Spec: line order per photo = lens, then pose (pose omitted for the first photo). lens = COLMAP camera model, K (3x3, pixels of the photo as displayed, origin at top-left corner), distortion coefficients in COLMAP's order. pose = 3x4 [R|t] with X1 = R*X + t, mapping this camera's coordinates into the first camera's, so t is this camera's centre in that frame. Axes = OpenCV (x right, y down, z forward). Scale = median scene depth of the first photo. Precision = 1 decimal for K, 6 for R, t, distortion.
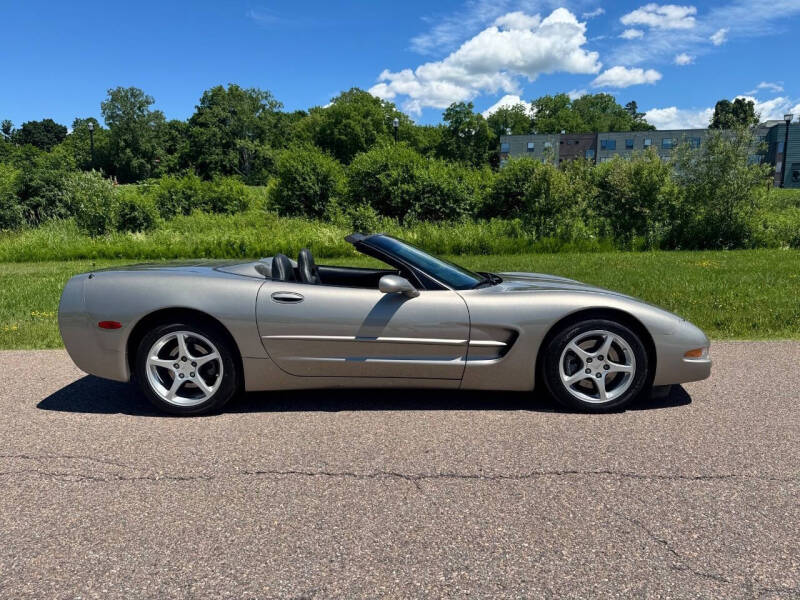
lens RADIAL K [[565.7, 0, 400.0], [0, 565.7, 300.0], [0, 0, 1]] dist [0.075036, -0.128659]
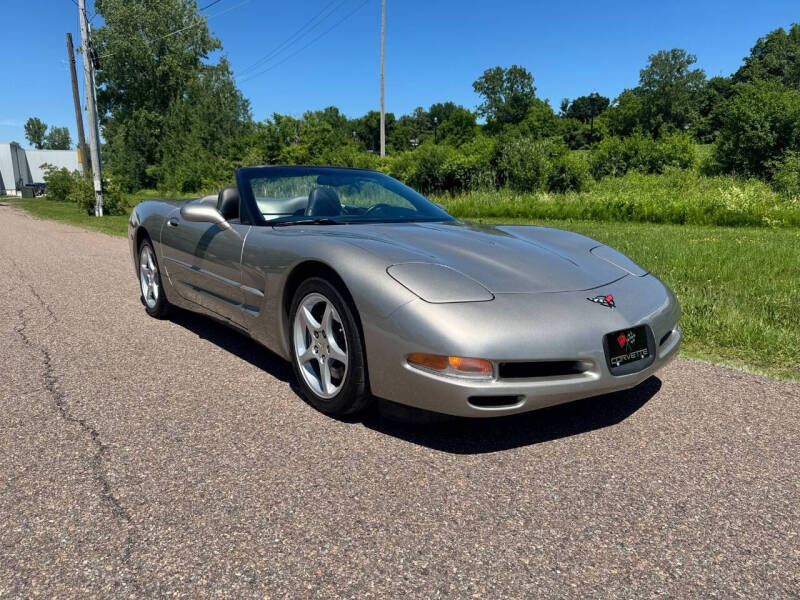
lens RADIAL K [[571.1, 0, 376.9], [0, 571.1, 304.2], [0, 0, 1]] dist [-0.008739, -0.006374]
pose [[0.635374, 0.153813, -0.756731, 0.125189], [-0.106027, 0.988057, 0.111809, -0.002110], [0.764891, 0.009193, 0.644094, 0.084322]]
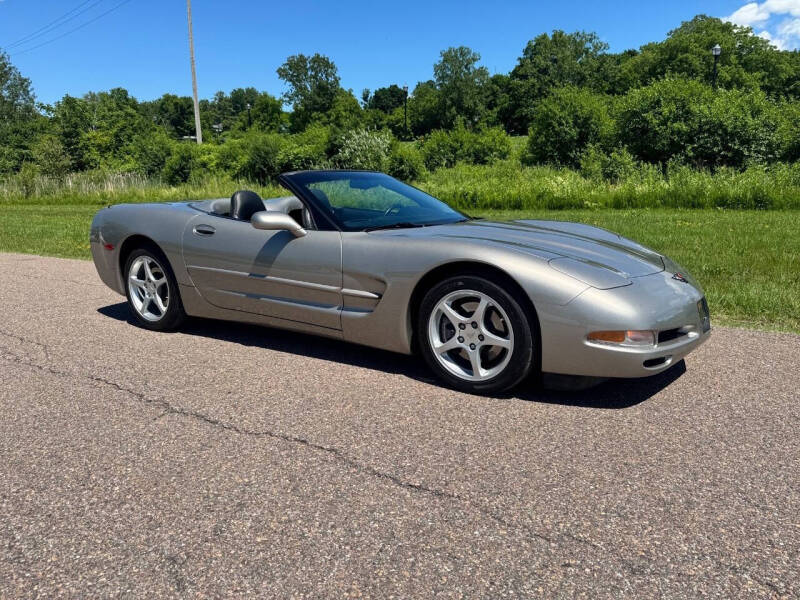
lens RADIAL K [[571.6, 0, 393.6], [0, 571.6, 303.6], [0, 0, 1]] dist [0.030255, -0.038440]
pose [[0.859125, 0.102147, -0.501468, 0.089763], [-0.059789, 0.993202, 0.099879, 0.000345], [0.508261, -0.055827, 0.859392, 0.039263]]
